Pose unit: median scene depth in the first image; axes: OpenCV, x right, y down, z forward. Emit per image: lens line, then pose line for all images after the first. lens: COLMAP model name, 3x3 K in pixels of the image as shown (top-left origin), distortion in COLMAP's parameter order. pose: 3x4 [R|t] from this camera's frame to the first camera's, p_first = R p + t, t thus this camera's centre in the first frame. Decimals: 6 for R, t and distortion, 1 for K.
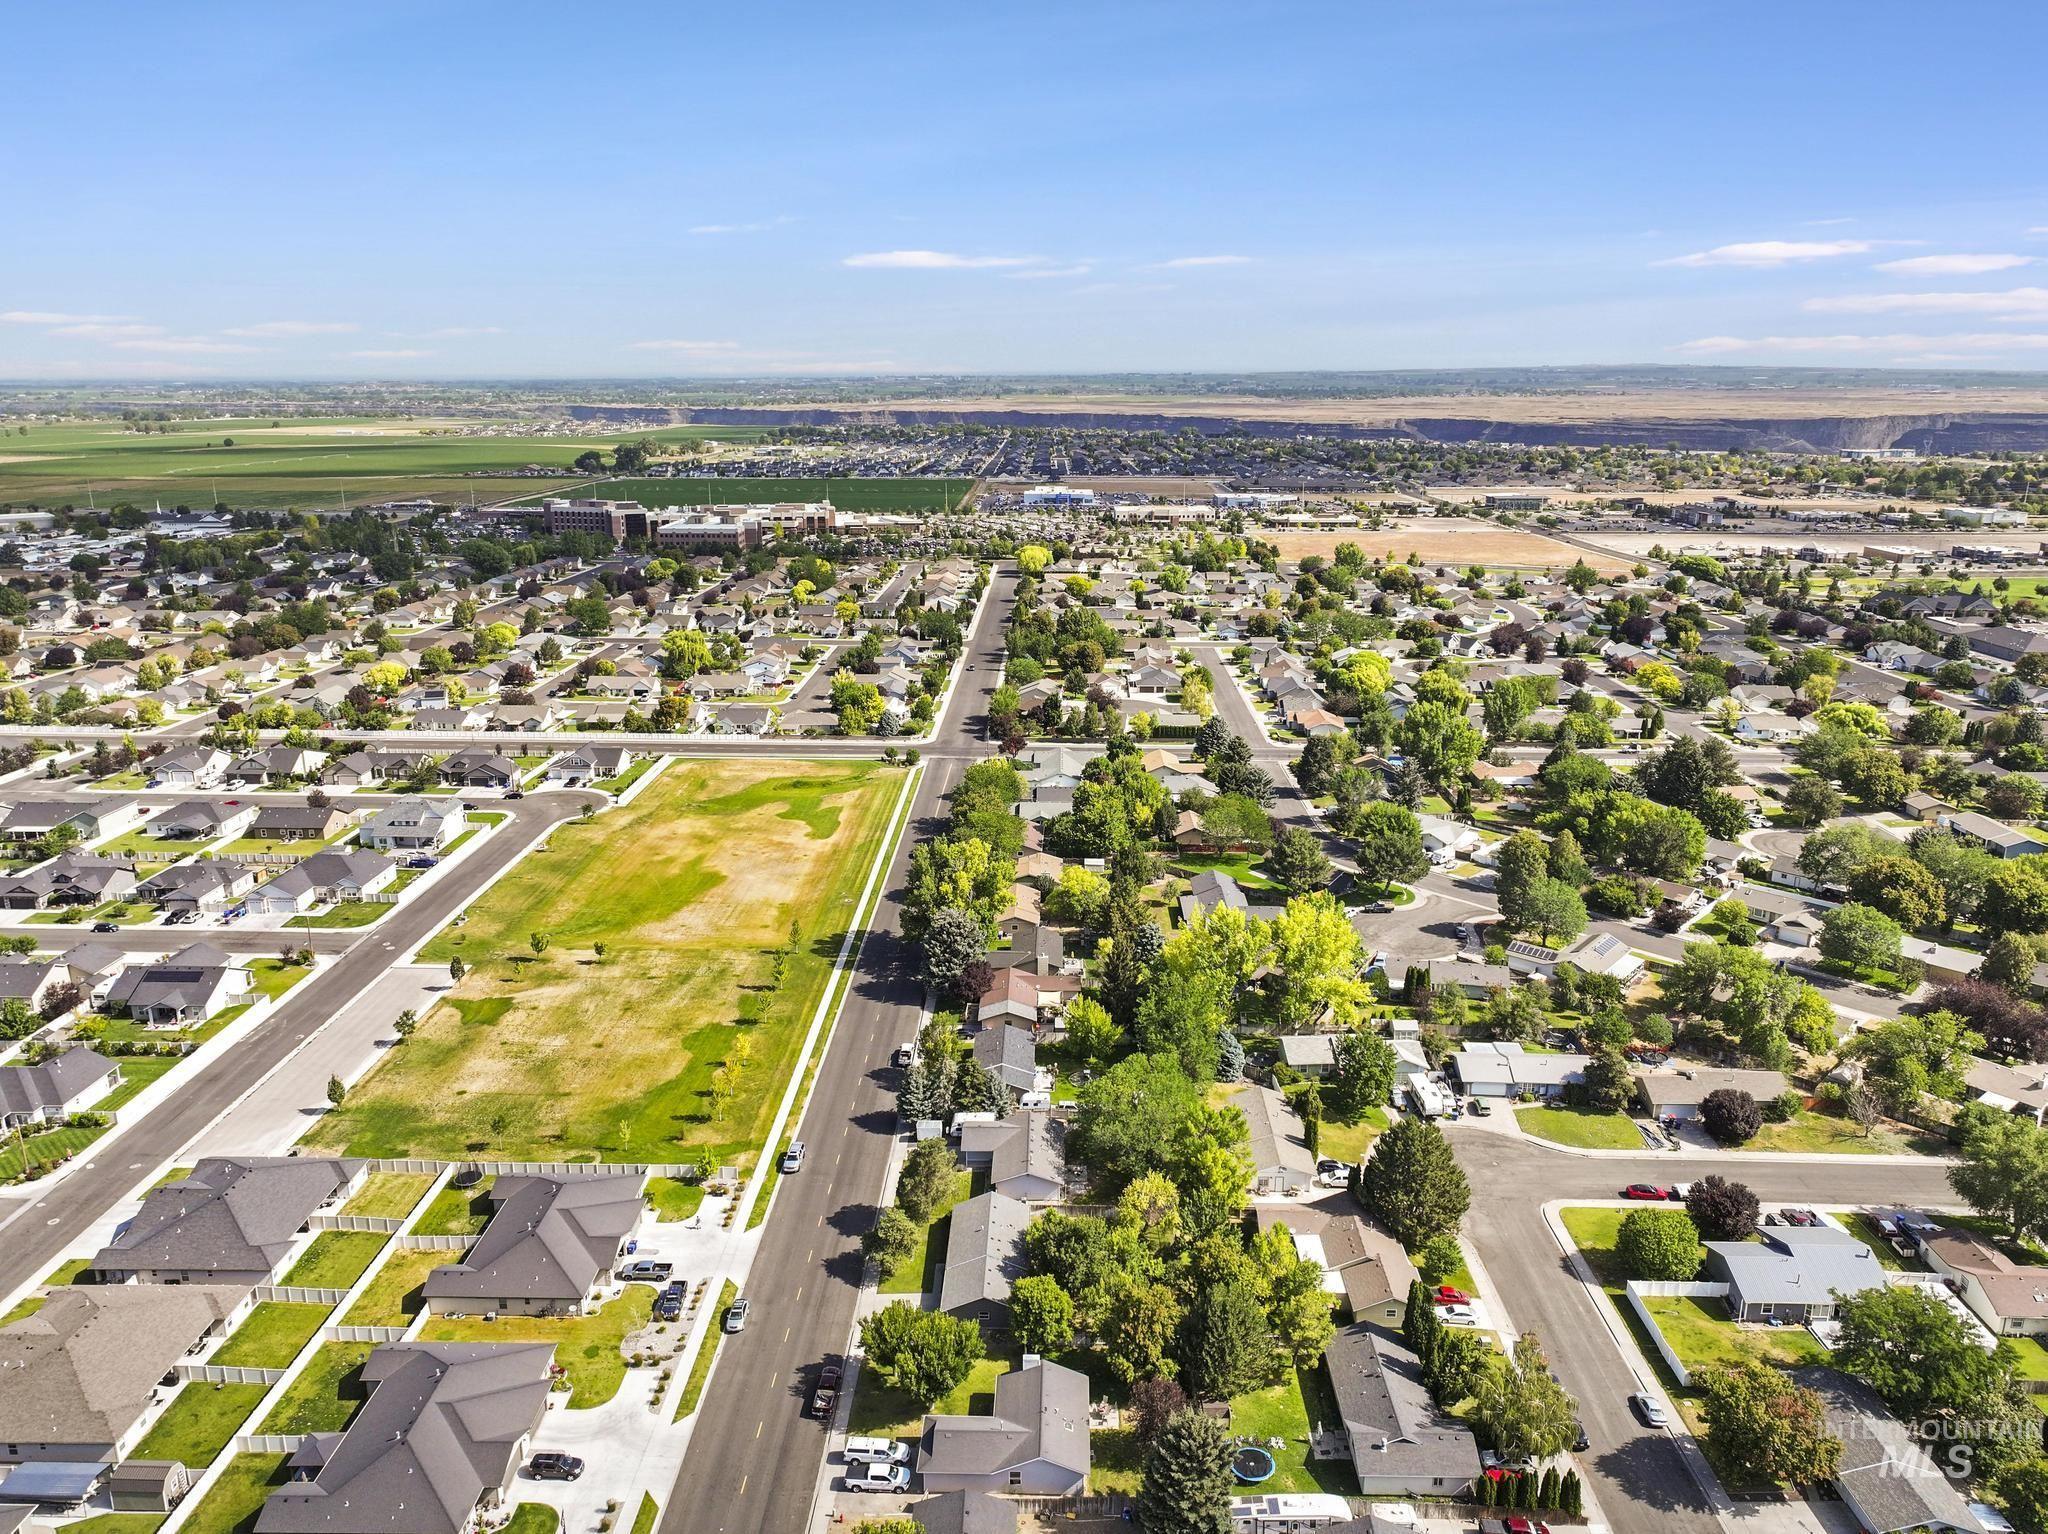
lens RADIAL K [[1429.2, 0, 1024.0], [0, 1429.2, 767.0], [0, 0, 1]] dist [0.003936, 0.002576]
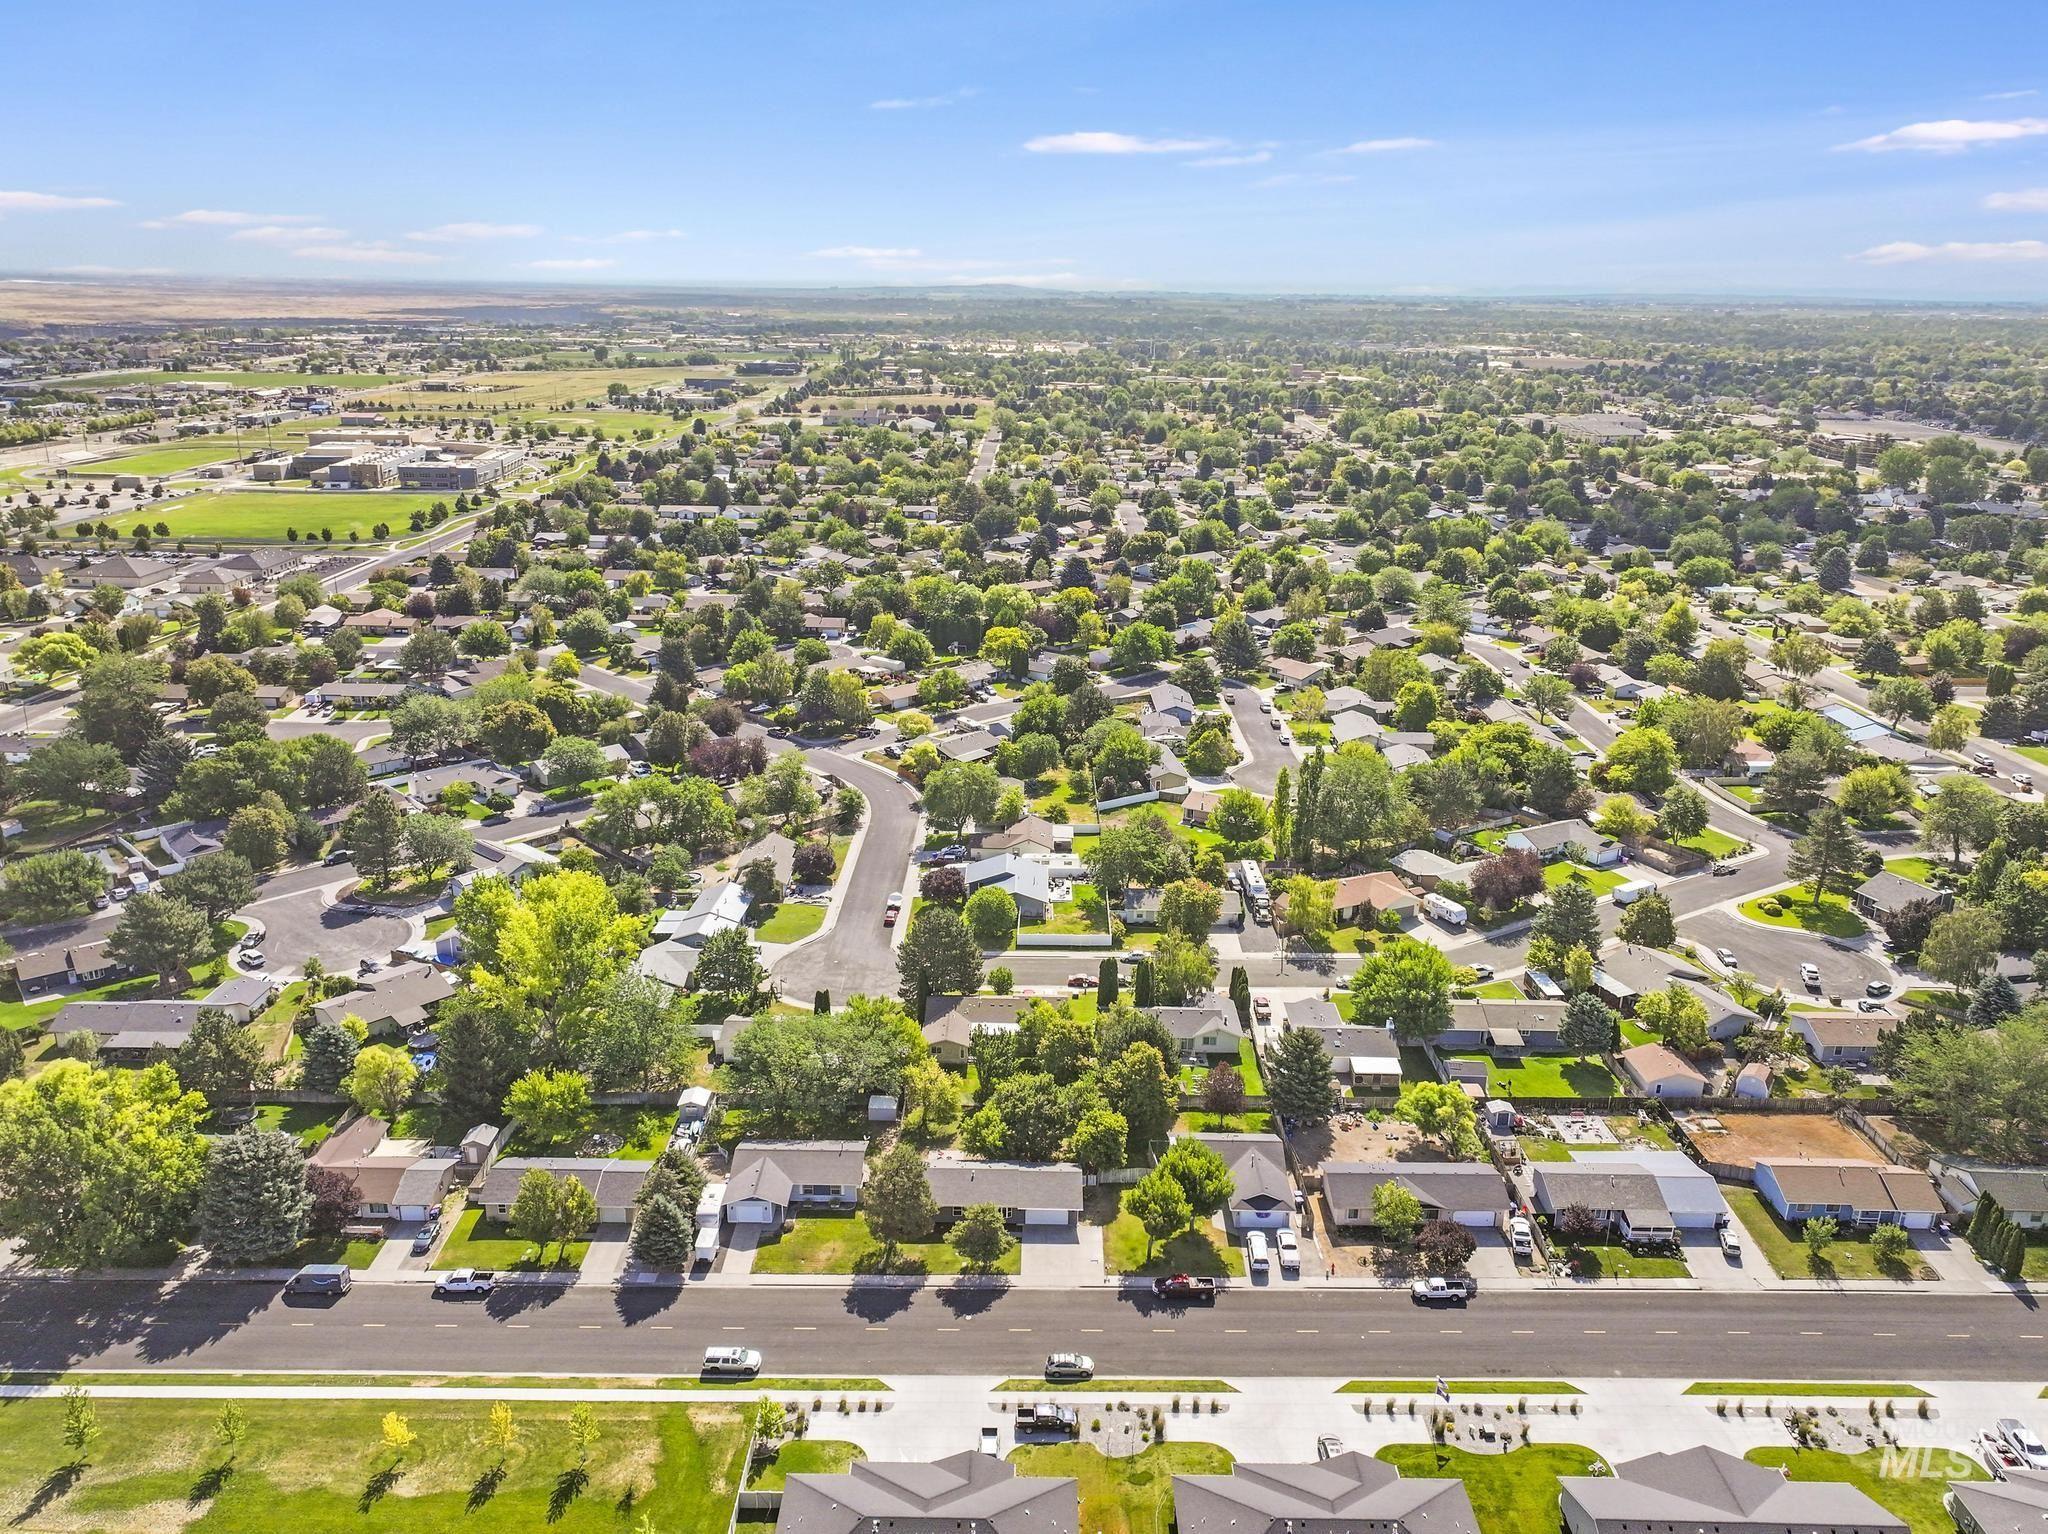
lens RADIAL K [[1429.2, 0, 1024.0], [0, 1429.2, 767.0], [0, 0, 1]] dist [0.003936, 0.002576]
pose [[-0.017406, -0.306204, 0.951807, -0.657237], [0.243821, 0.921913, 0.301046, -0.171125], [-0.969664, 0.237311, 0.058612, 0.611066]]
